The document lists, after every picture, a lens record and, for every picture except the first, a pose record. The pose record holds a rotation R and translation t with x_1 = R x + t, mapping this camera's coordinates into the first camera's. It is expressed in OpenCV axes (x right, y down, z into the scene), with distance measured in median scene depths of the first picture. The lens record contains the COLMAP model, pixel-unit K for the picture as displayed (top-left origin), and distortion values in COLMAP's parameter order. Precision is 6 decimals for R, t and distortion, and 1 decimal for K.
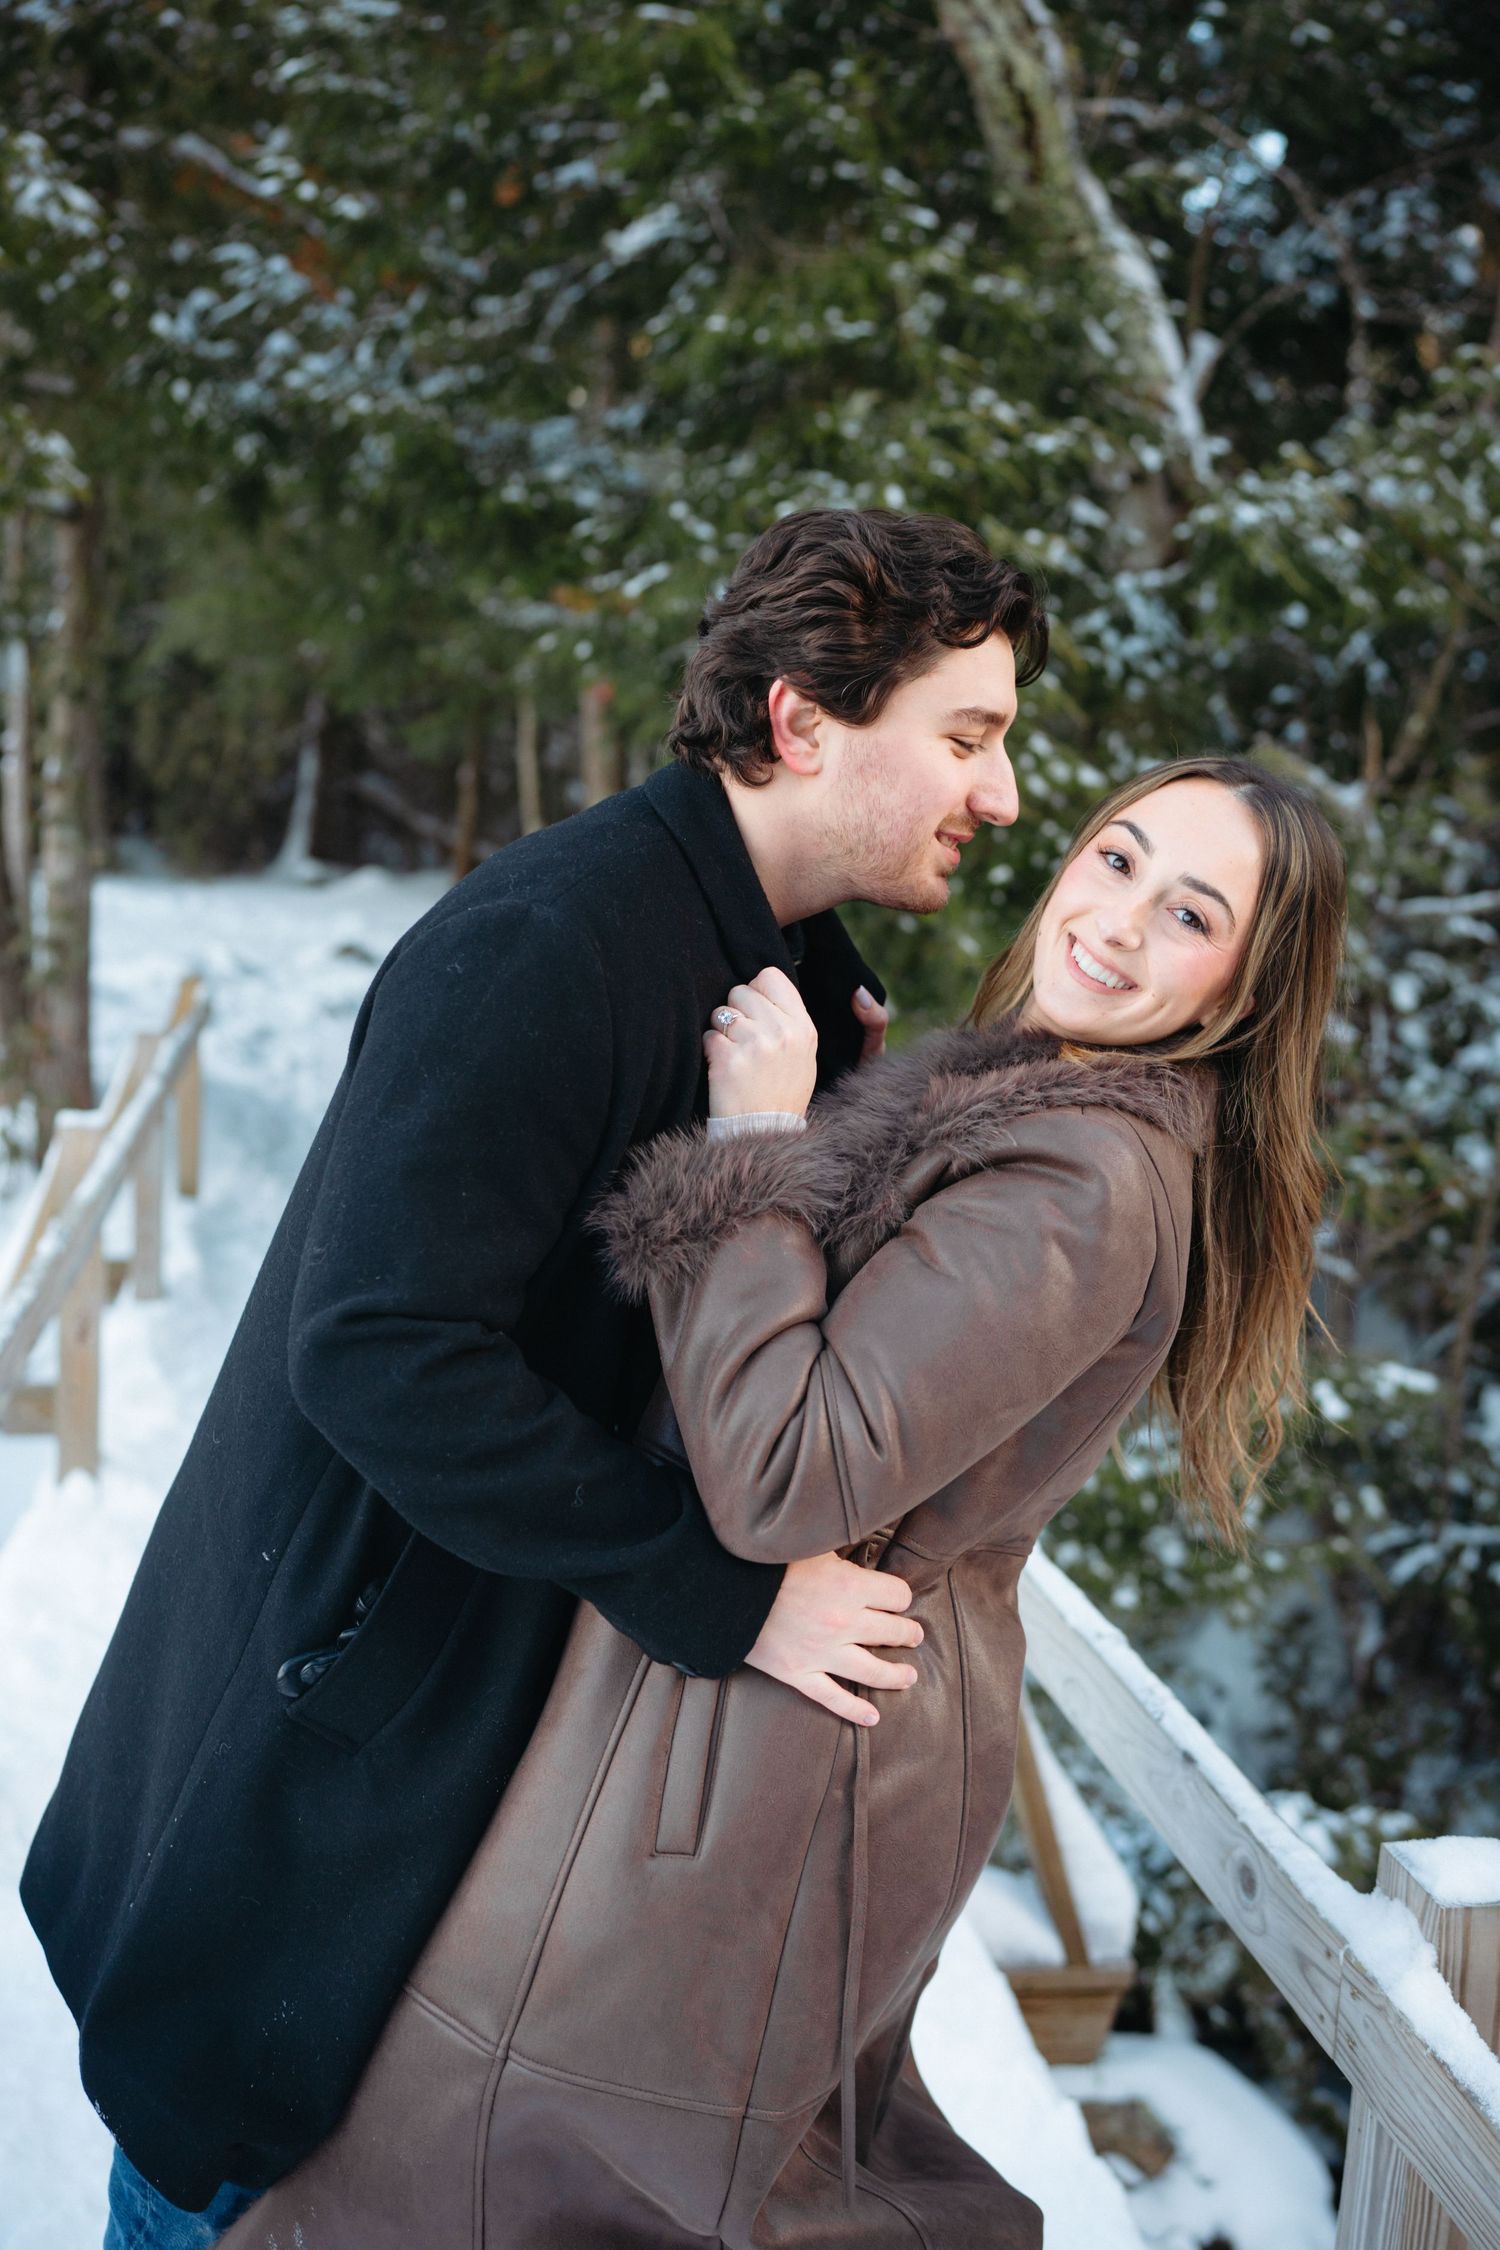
lens RADIAL K [[2231.0, 0, 749.4], [0, 2231.0, 1126.4], [0, 0, 1]] dist [0.044362, 0.000000]
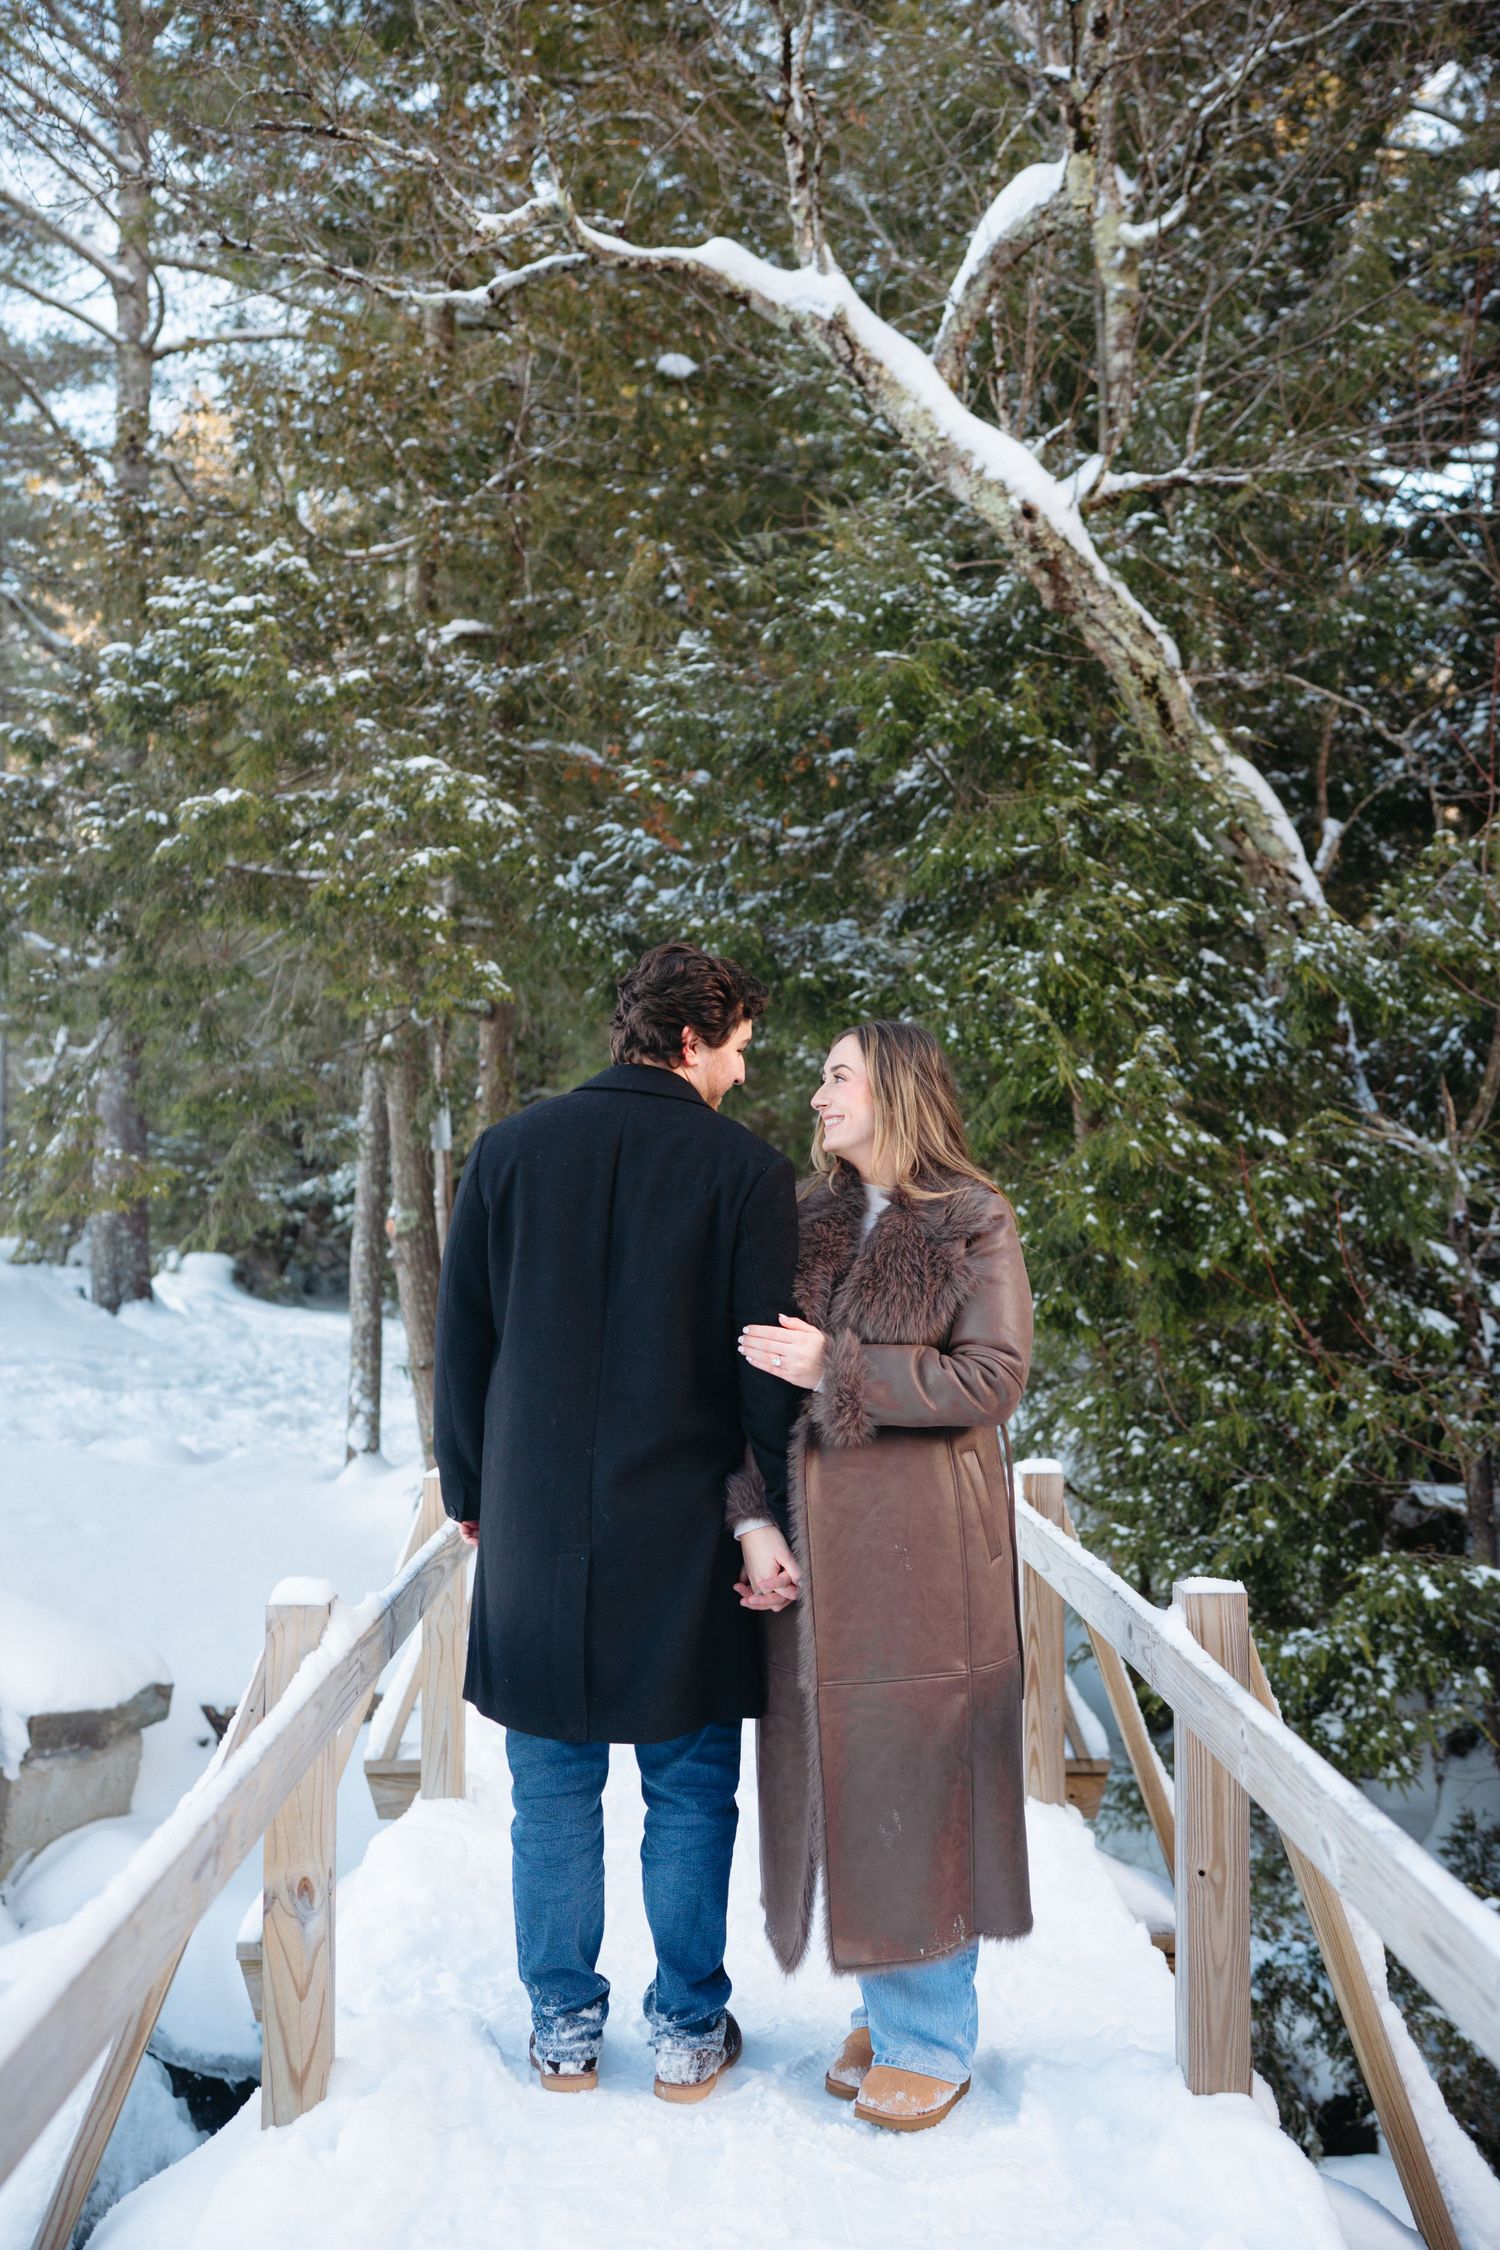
lens RADIAL K [[2231.0, 0, 751.0], [0, 2231.0, 1129.0], [0, 0, 1]] dist [0.044362, 0.000000]
pose [[0.985561, -0.063043, -0.157145, 0.079077], [0.030365, 0.978862, -0.202254, 0.098522], [0.166574, 0.194562, 0.966643, -0.354679]]
